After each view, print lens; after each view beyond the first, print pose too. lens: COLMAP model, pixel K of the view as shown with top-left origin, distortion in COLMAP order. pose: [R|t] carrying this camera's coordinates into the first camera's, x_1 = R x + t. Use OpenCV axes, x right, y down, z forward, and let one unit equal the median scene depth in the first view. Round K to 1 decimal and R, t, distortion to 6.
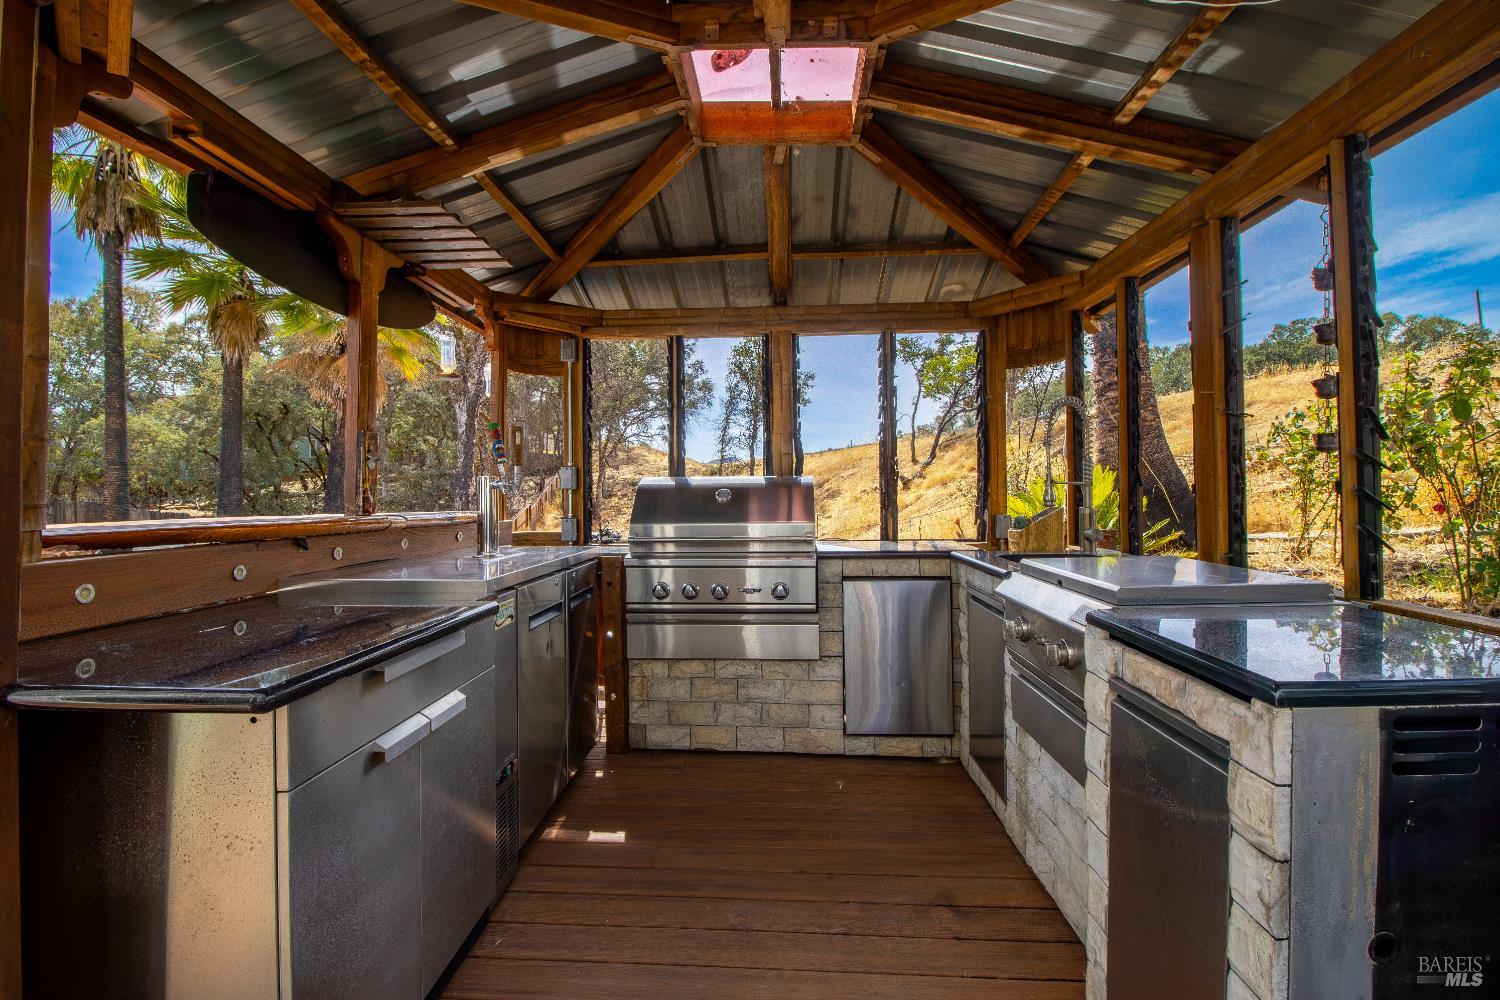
lens RADIAL K [[692.3, 0, 748.0], [0, 692.3, 501.5], [0, 0, 1]] dist [-0.012597, -0.004491]
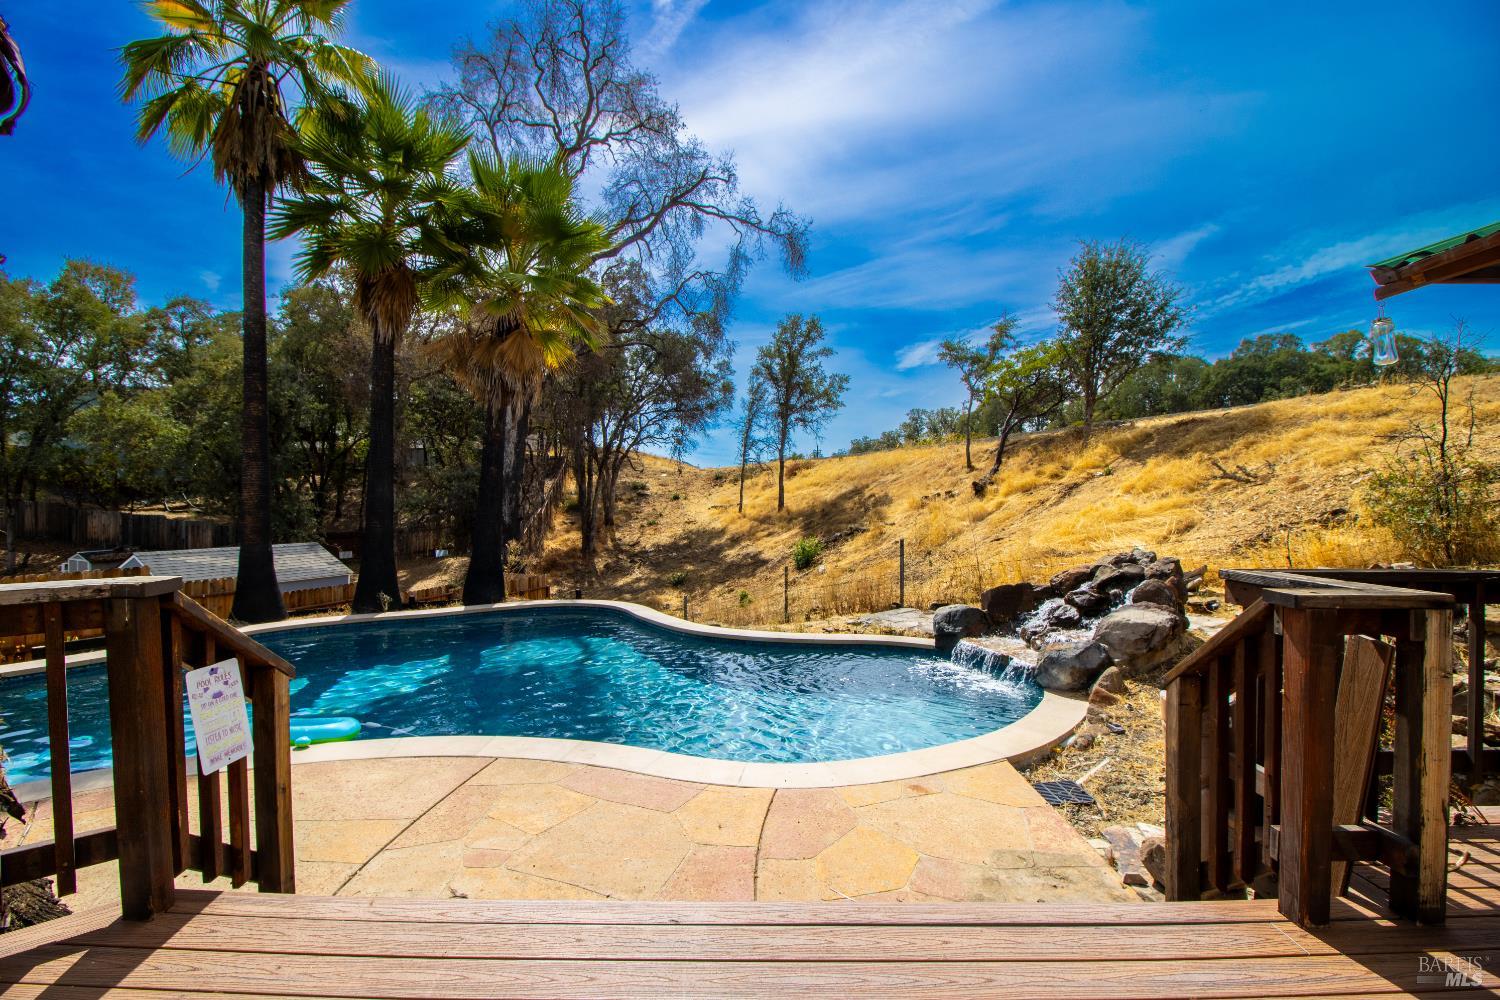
lens RADIAL K [[692.3, 0, 743.9], [0, 692.3, 492.4], [0, 0, 1]] dist [-0.012597, -0.004491]
pose [[0.997826, 0.008489, 0.065357, -0.150235], [-0.007279, 0.999798, -0.018726, -0.002763], [-0.065503, 0.018210, 0.997686, 0.056117]]
